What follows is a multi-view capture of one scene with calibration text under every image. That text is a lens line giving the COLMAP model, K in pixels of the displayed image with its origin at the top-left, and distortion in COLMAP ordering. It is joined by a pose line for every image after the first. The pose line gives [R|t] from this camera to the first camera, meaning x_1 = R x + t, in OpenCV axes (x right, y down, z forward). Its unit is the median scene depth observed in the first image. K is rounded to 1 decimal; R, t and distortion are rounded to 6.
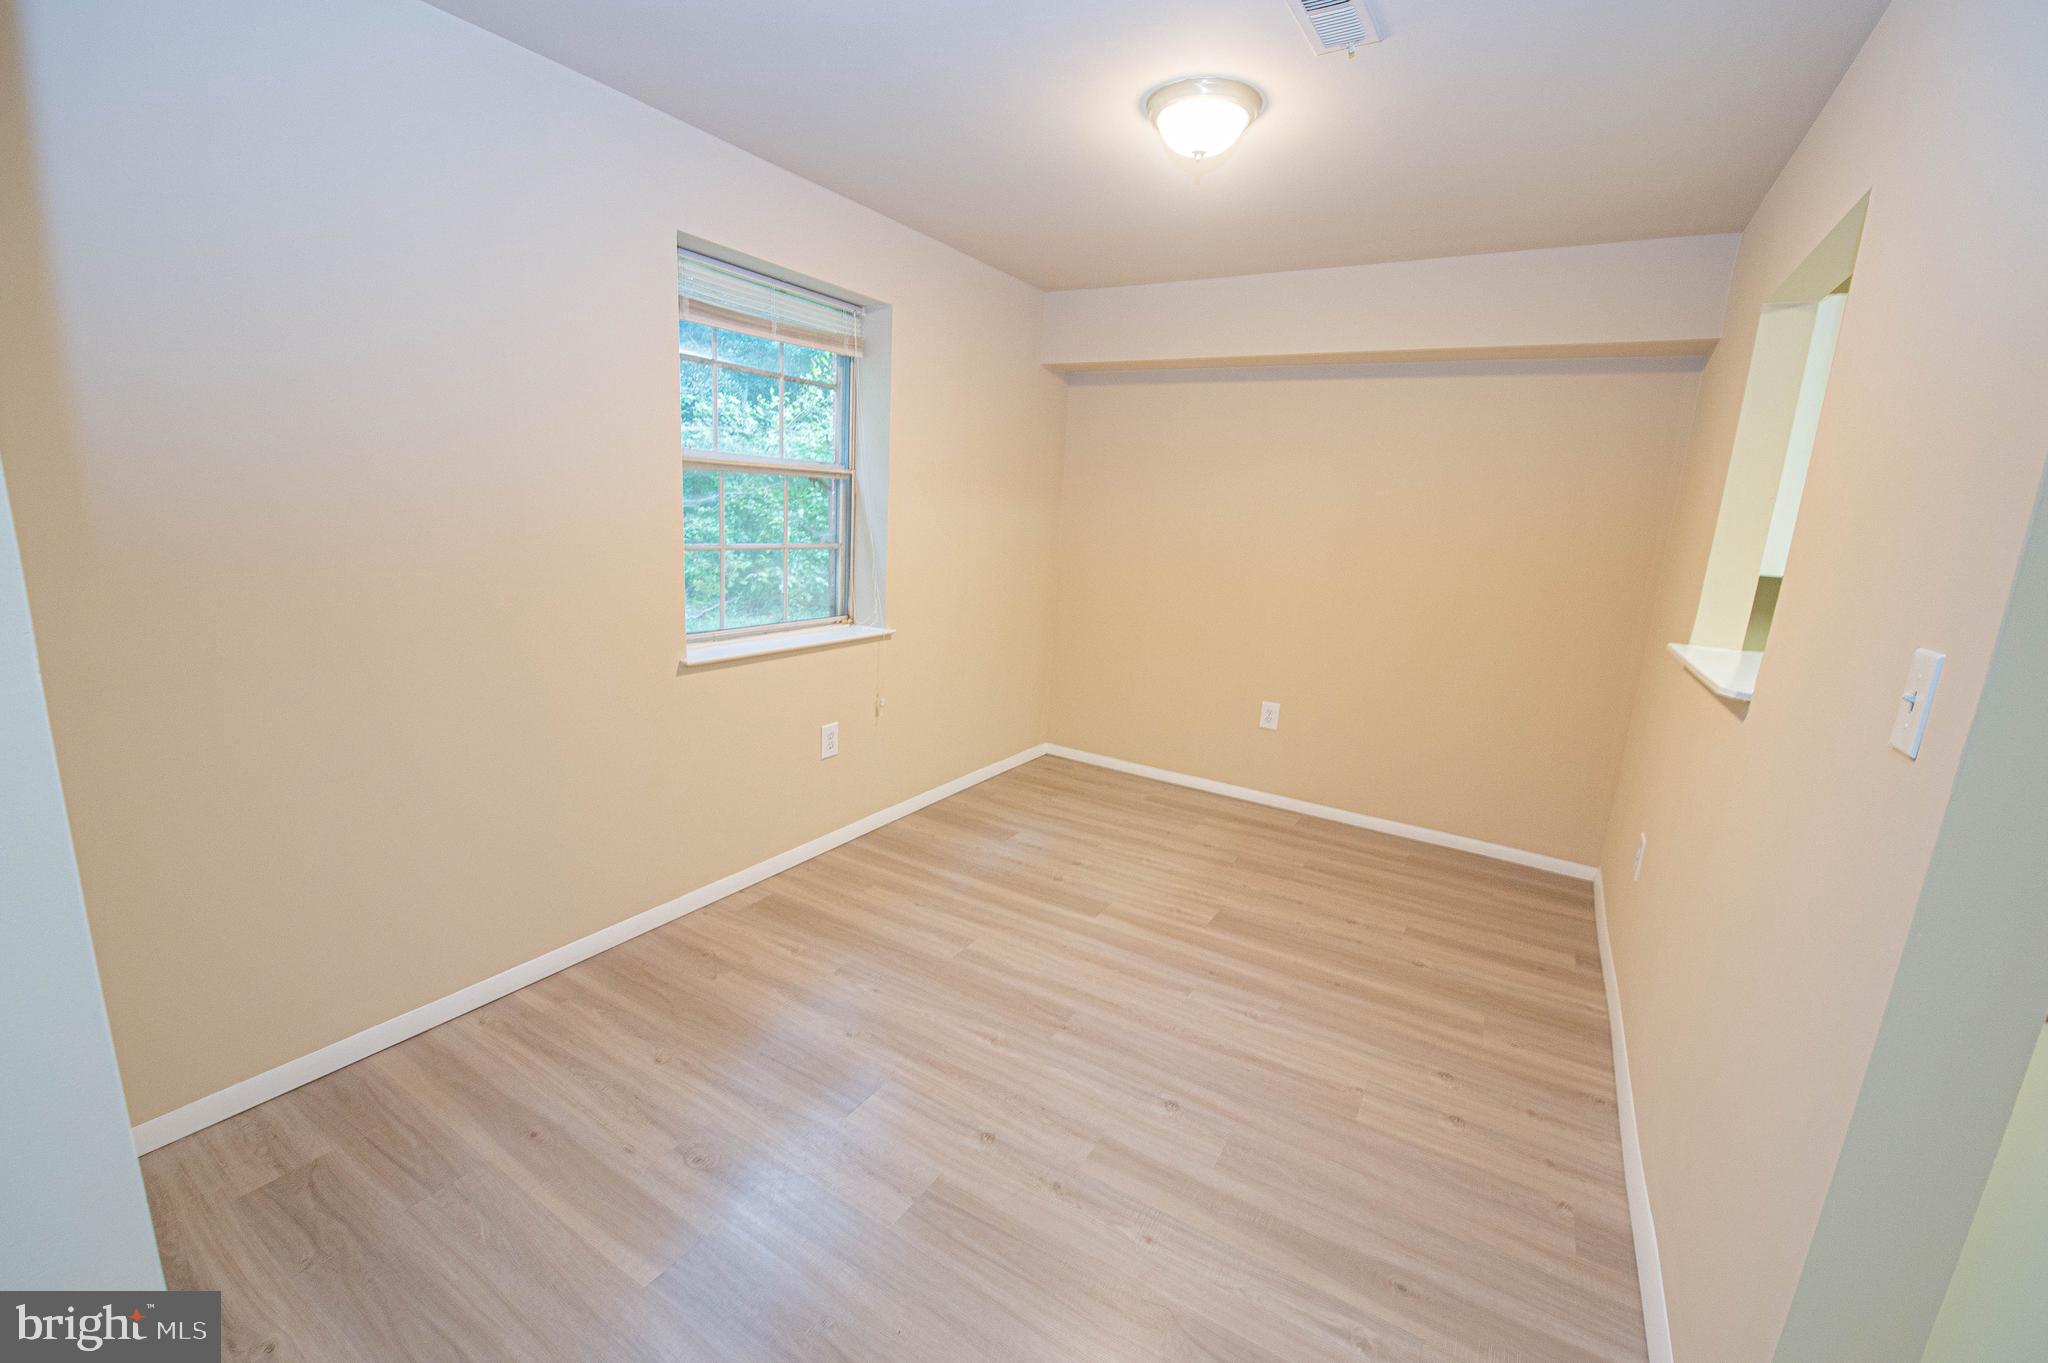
lens RADIAL K [[847.6, 0, 1021.9], [0, 847.6, 678.1], [0, 0, 1]] dist [-0.016041, -0.000380]
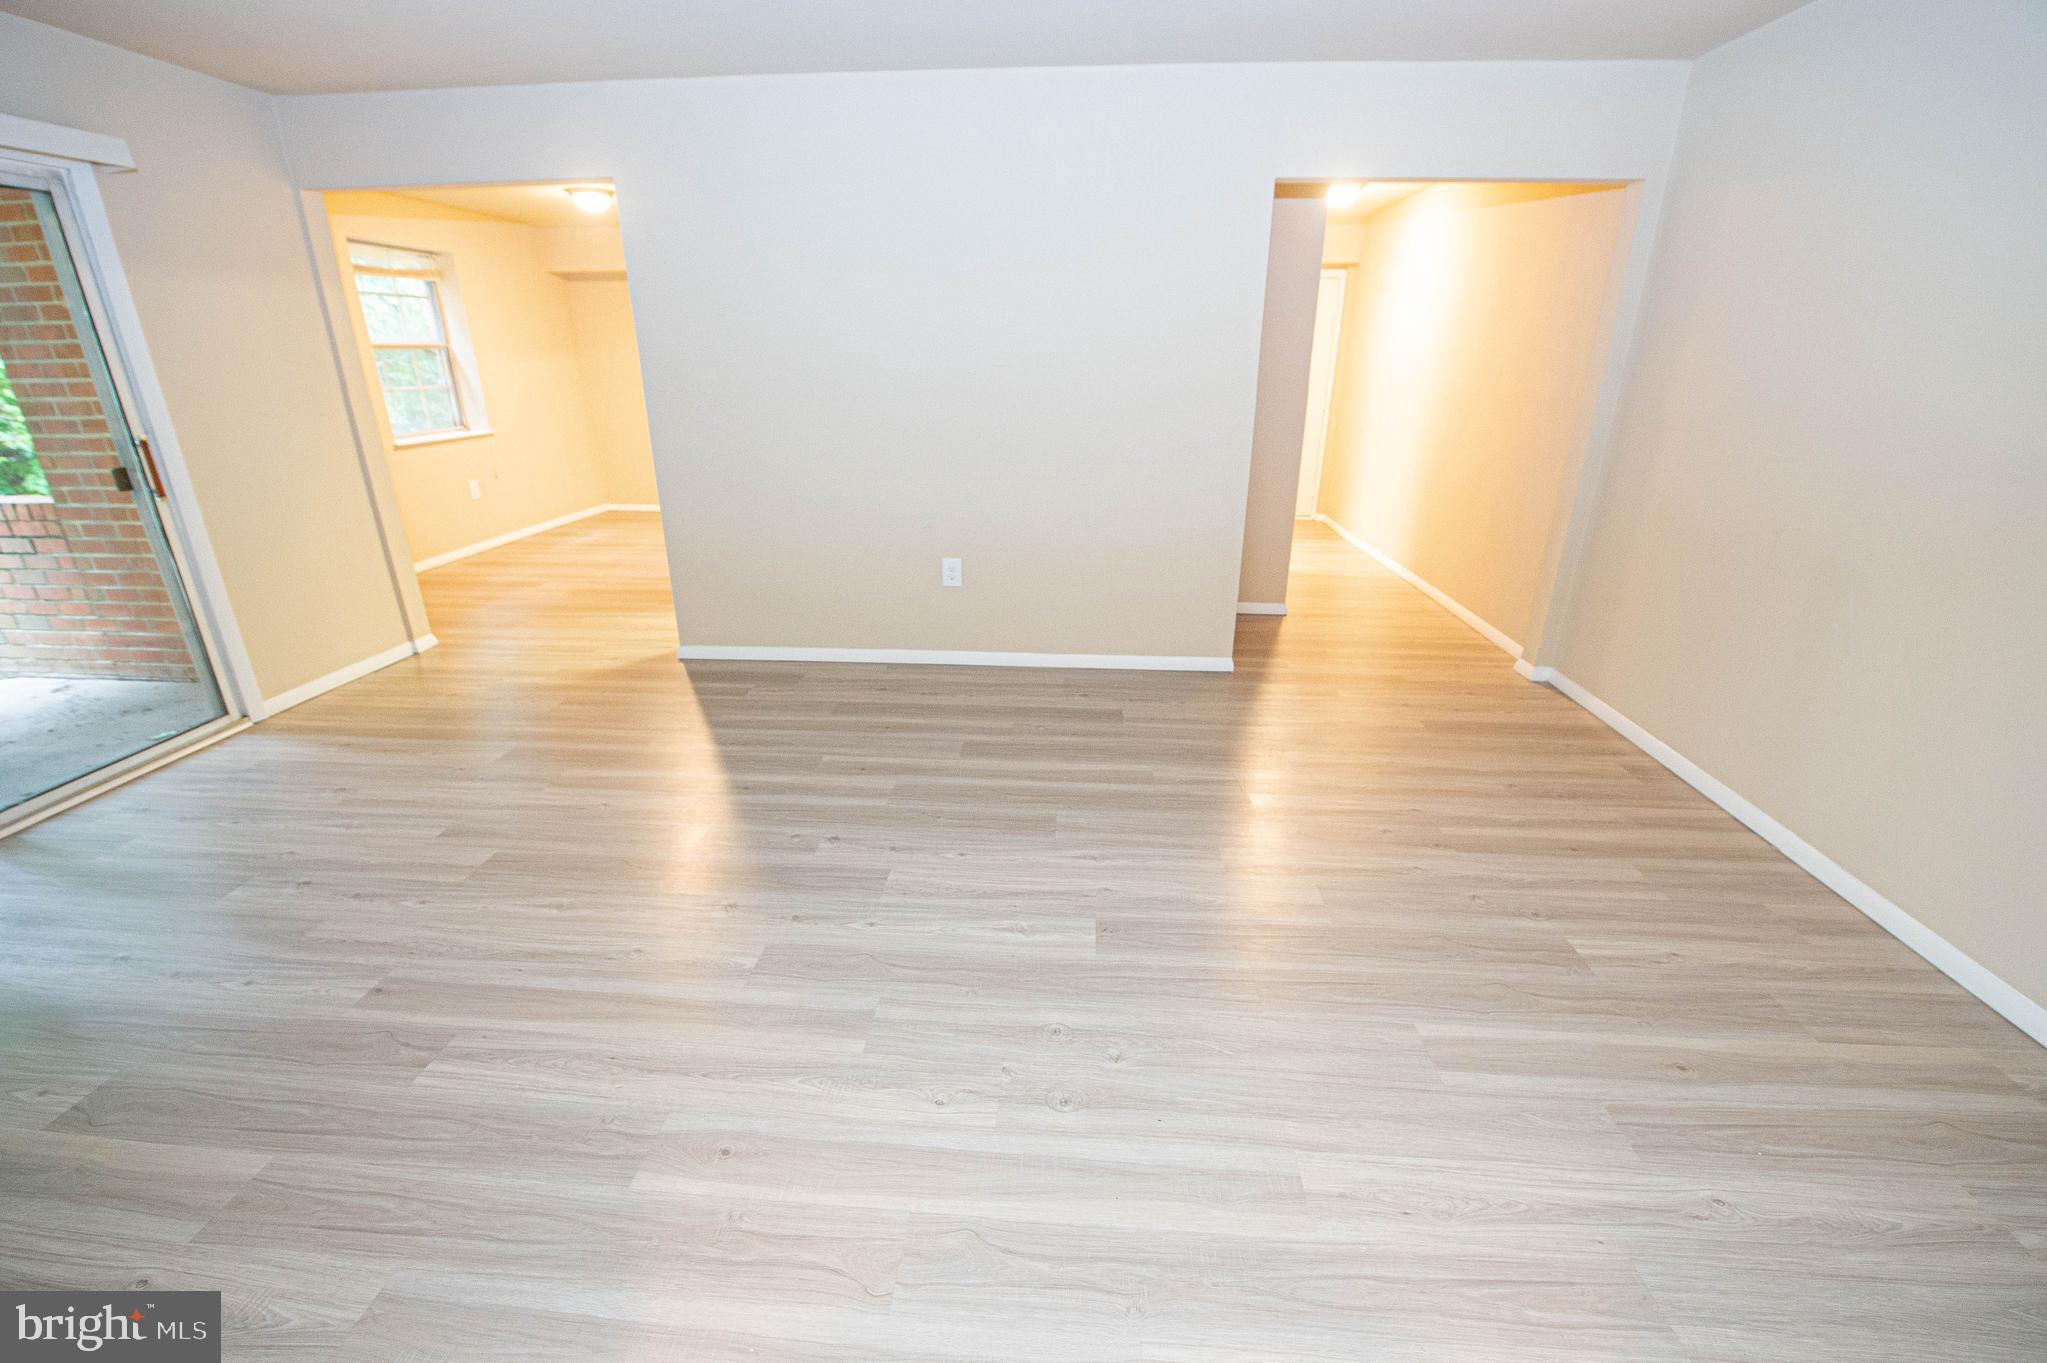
lens RADIAL K [[847.2, 0, 1021.4], [0, 847.2, 678.1], [0, 0, 1]] dist [-0.016041, -0.000380]
pose [[0.889435, -0.217719, 0.401876, 0.019600], [0.144278, 0.968043, 0.205126, 0.276932], [-0.433693, -0.124465, 0.892423, -1.320864]]
